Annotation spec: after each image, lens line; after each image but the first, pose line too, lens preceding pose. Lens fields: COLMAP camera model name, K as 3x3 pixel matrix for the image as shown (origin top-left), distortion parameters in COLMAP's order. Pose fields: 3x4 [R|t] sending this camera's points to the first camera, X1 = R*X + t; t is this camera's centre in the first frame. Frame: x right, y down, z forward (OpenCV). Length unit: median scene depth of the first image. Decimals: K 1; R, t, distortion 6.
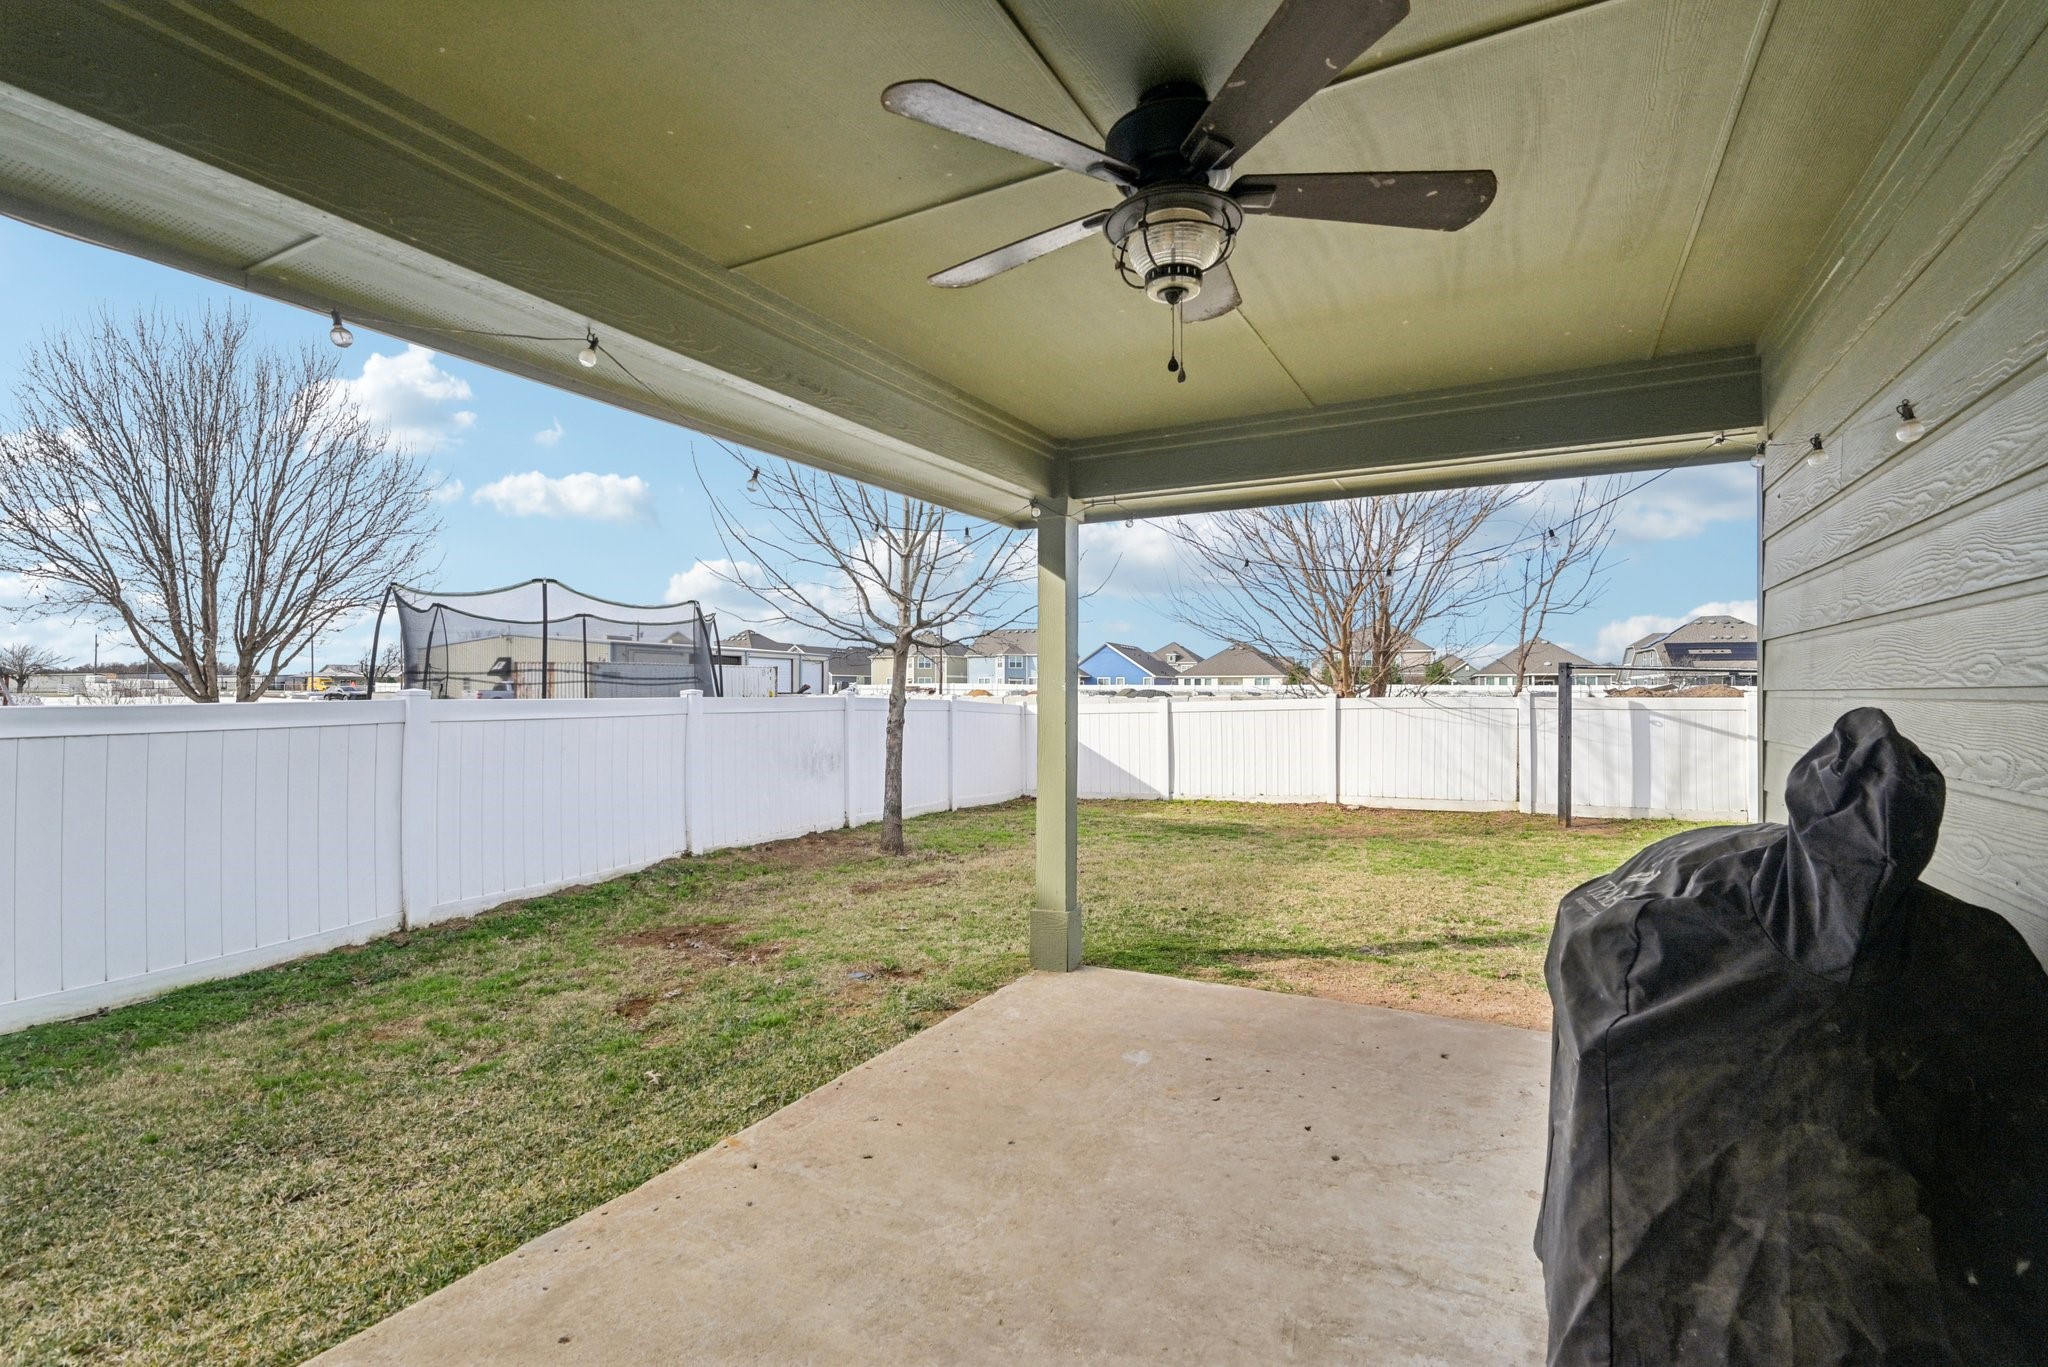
lens RADIAL K [[937.7, 0, 1022.4], [0, 937.7, 687.8], [0, 0, 1]] dist [0.000331, 0.000139]
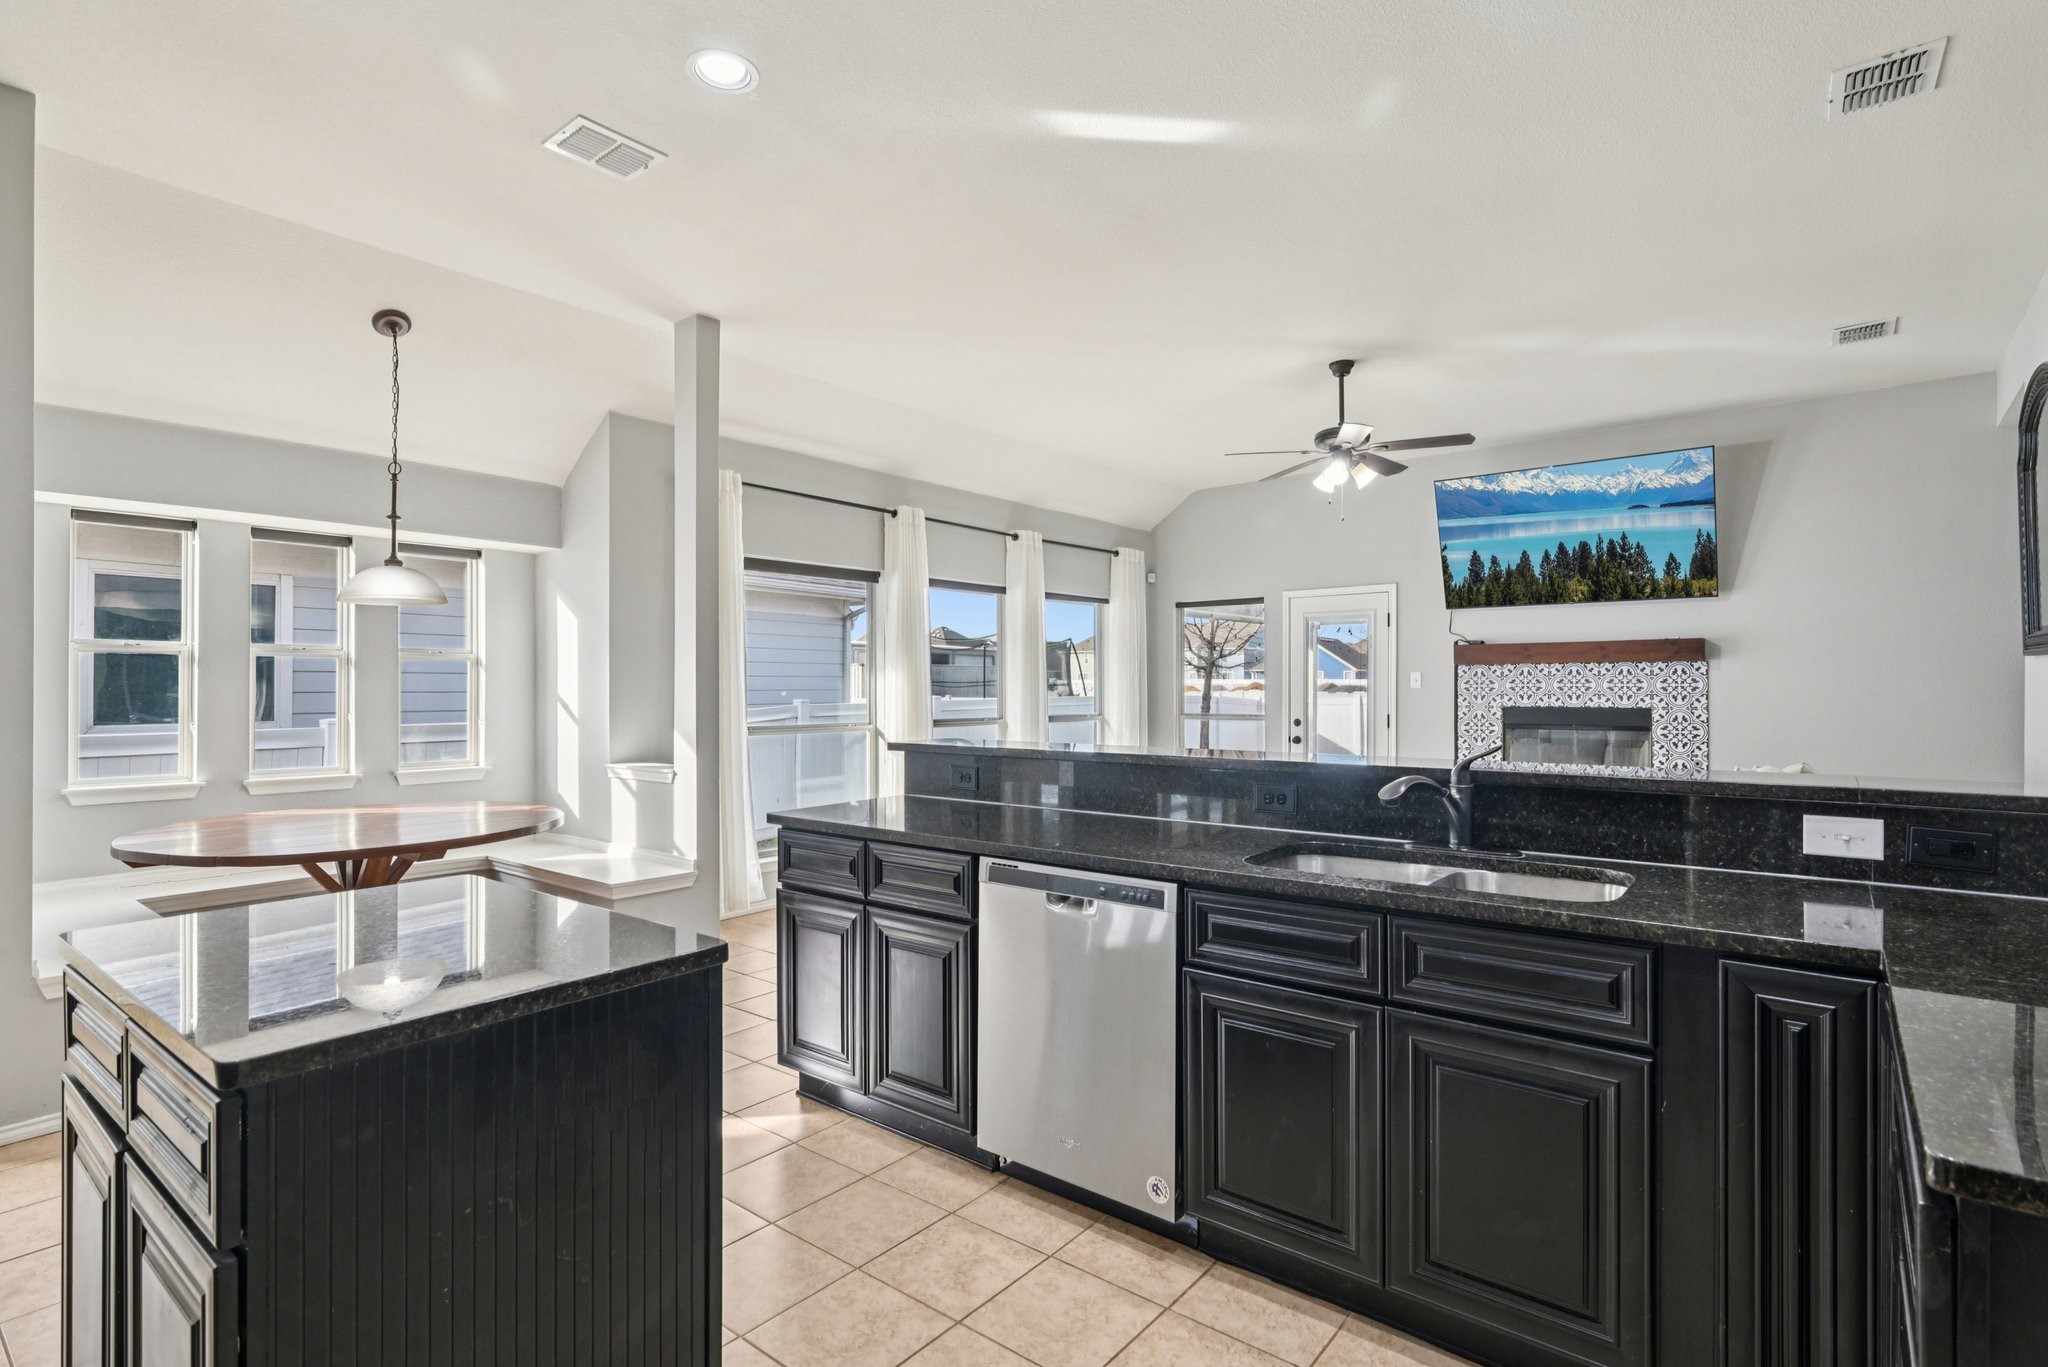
lens RADIAL K [[1013.0, 0, 1027.0], [0, 1013.0, 685.2], [0, 0, 1]] dist [0.000557, 0.000039]
pose [[0.984677, -0.002786, -0.174366, -0.133778], [0.003522, 0.999986, 0.003912, -0.019206], [0.174352, -0.004466, 0.984673, -1.049511]]
